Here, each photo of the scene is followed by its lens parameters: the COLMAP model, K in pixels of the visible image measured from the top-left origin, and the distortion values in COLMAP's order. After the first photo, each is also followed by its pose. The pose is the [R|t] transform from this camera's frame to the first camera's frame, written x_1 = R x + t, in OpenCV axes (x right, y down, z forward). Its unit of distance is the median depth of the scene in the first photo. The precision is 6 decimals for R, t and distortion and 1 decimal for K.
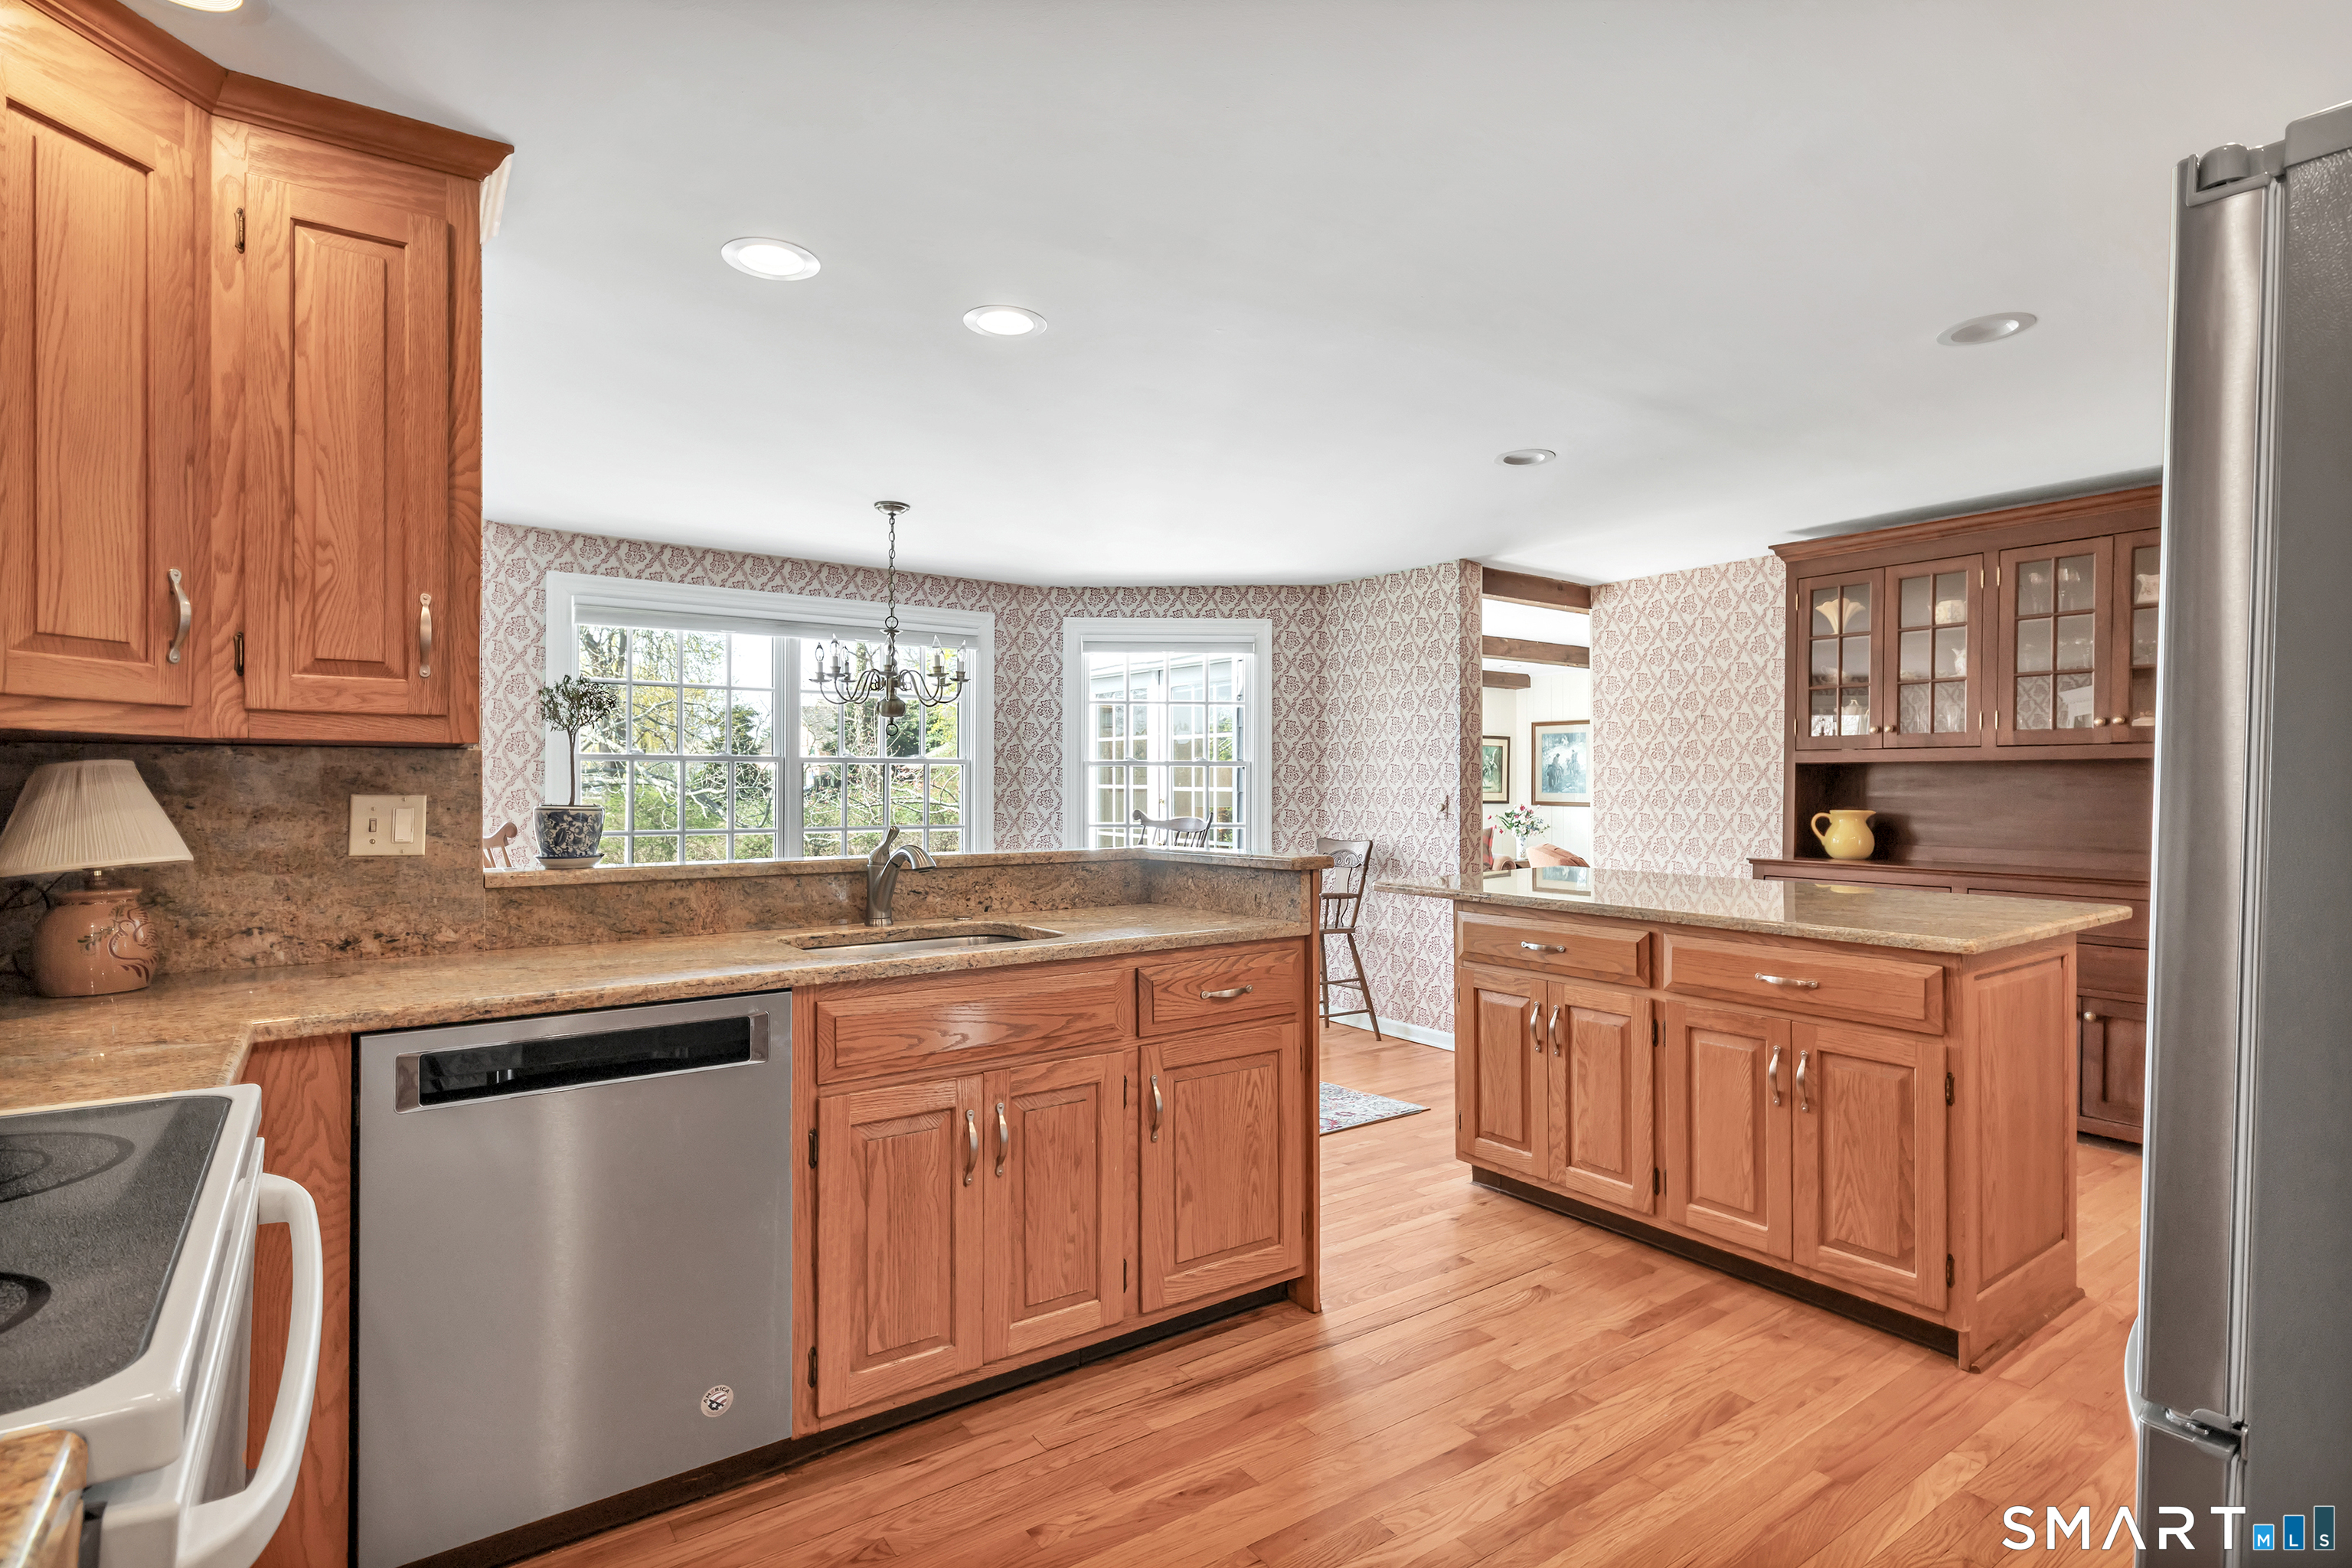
lens RADIAL K [[1150.1, 0, 1176.0], [0, 1150.1, 784.0], [0, 0, 1]] dist [0.024790, -0.000033]
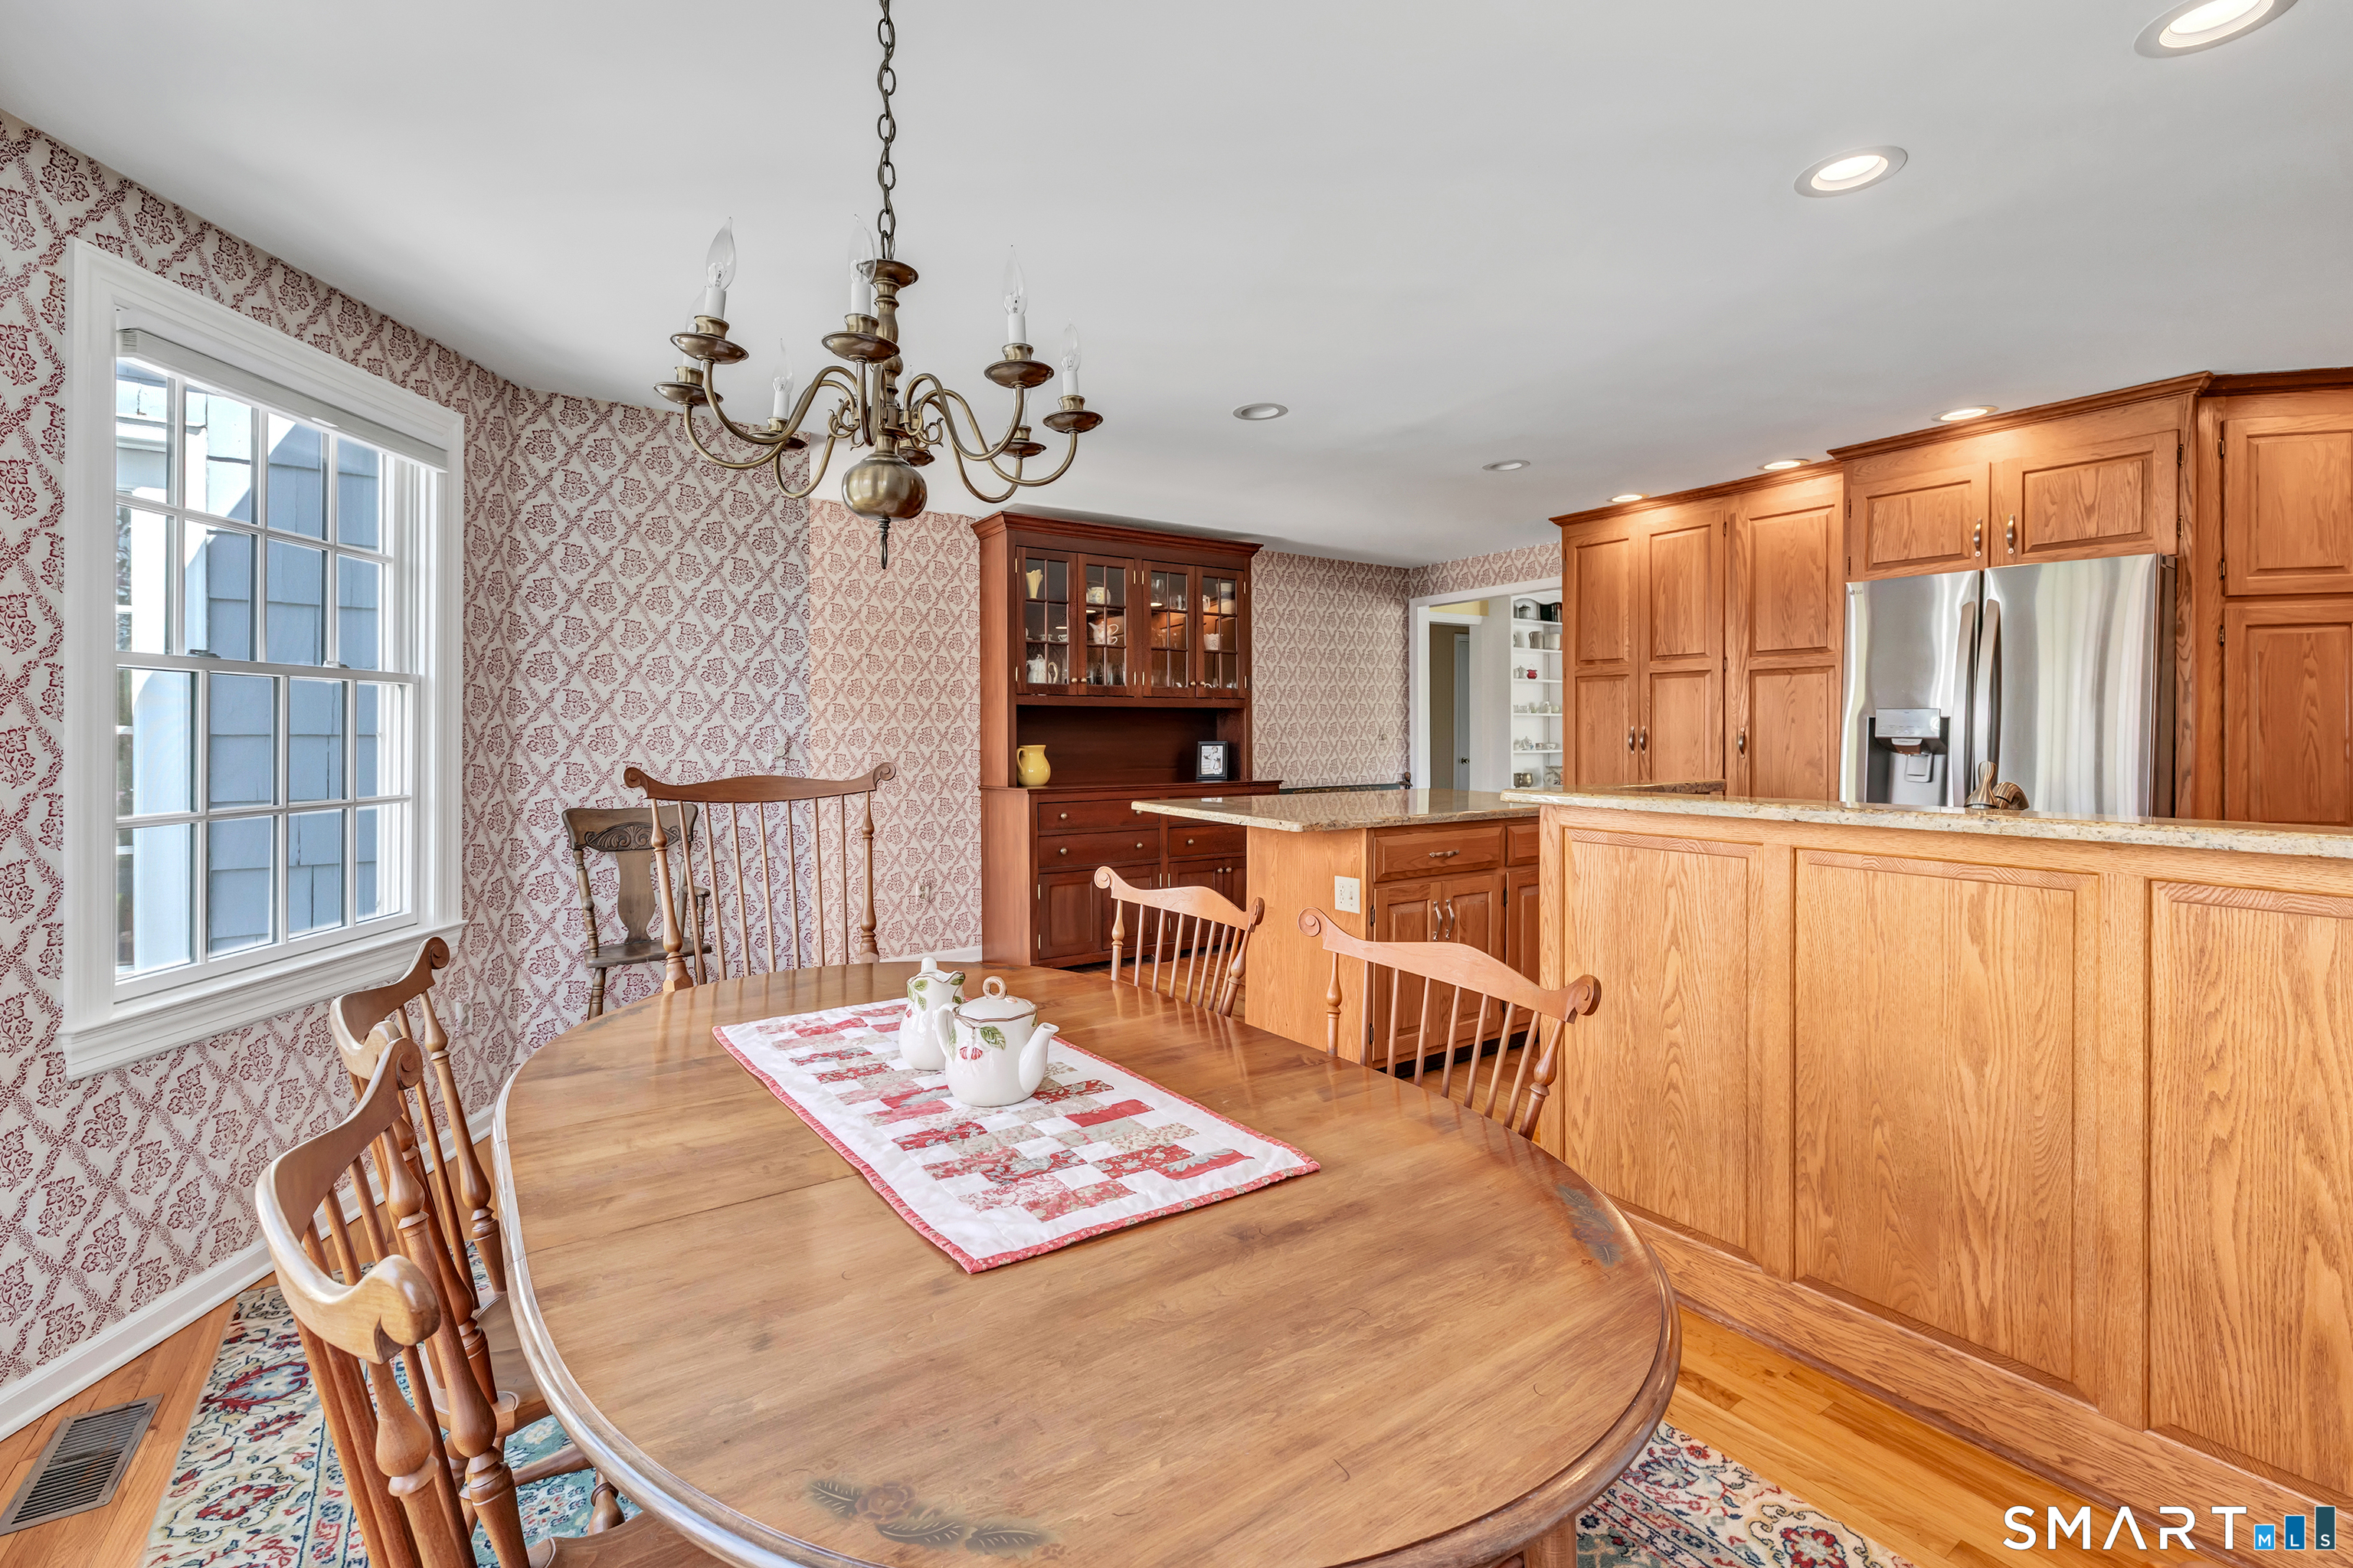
lens RADIAL K [[1068.1, 0, 1176.4], [0, 1068.1, 729.3], [0, 0, 1]] dist [-0.000056, 0.000375]
pose [[0.018101, 0.005489, 0.999821, -0.572936], [0.001045, 0.999984, -0.005509, 0.013543], [-0.999836, 0.001145, 0.018095, 0.893717]]
